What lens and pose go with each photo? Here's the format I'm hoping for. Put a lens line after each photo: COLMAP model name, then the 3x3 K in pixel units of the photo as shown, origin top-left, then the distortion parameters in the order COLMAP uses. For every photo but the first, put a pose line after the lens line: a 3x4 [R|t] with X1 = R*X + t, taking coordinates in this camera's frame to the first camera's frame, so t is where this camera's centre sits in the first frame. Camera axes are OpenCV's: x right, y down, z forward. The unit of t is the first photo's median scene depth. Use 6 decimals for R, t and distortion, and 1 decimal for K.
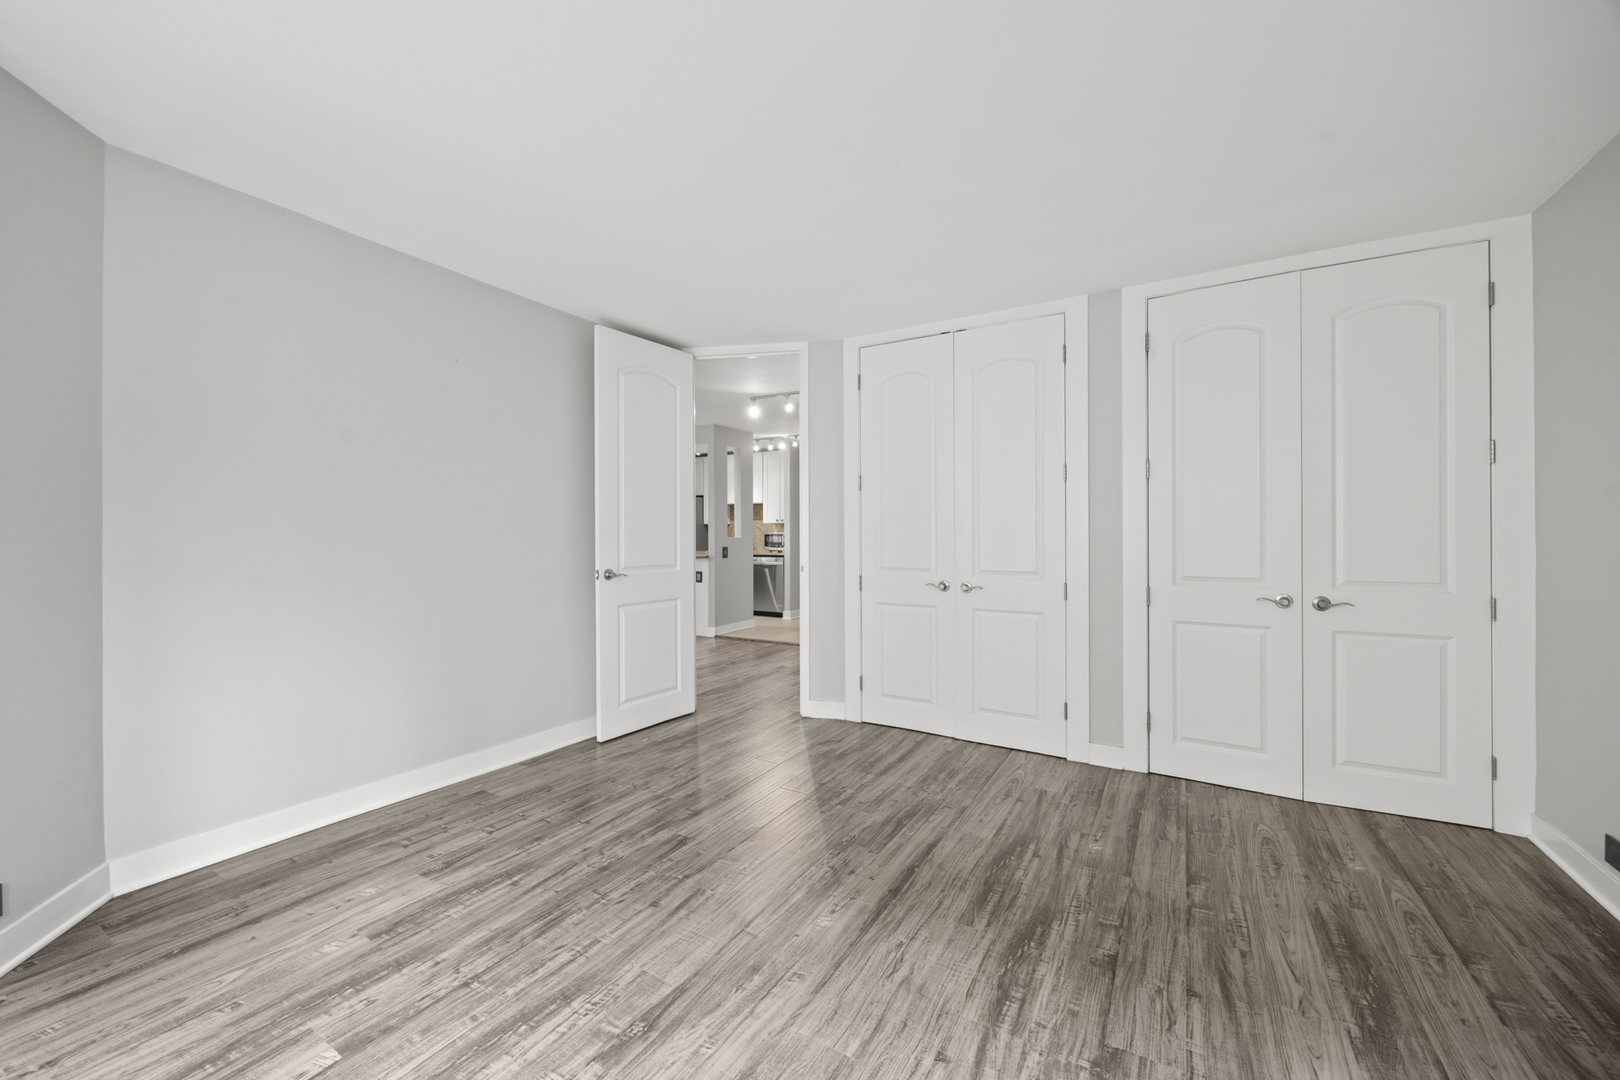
lens RADIAL K [[629.0, 0, 810.1], [0, 629.0, 533.7], [0, 0, 1]] dist [0.000578, -0.000145]
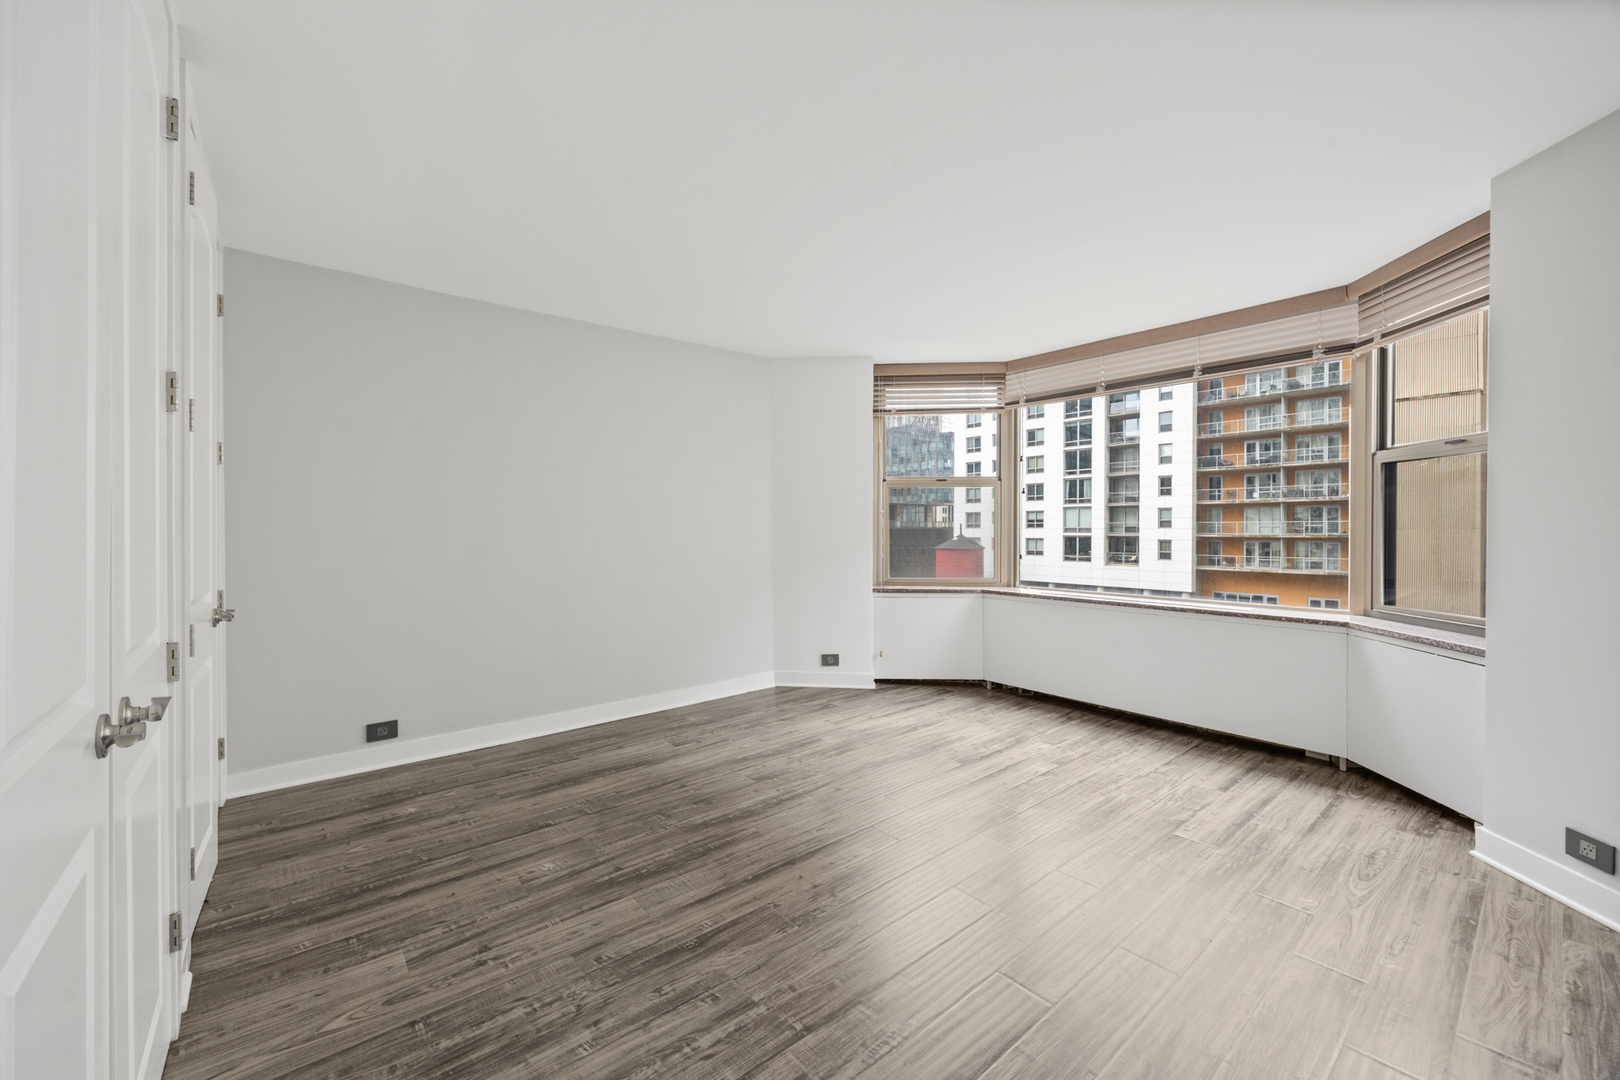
lens RADIAL K [[629.0, 0, 814.8], [0, 629.0, 535.2], [0, 0, 1]] dist [0.000578, -0.000145]
pose [[-0.947467, -0.003163, 0.319839, -0.233737], [-0.000978, 0.999975, 0.006992, 0.002475], [-0.319853, 0.006312, -0.947446, 1.892834]]
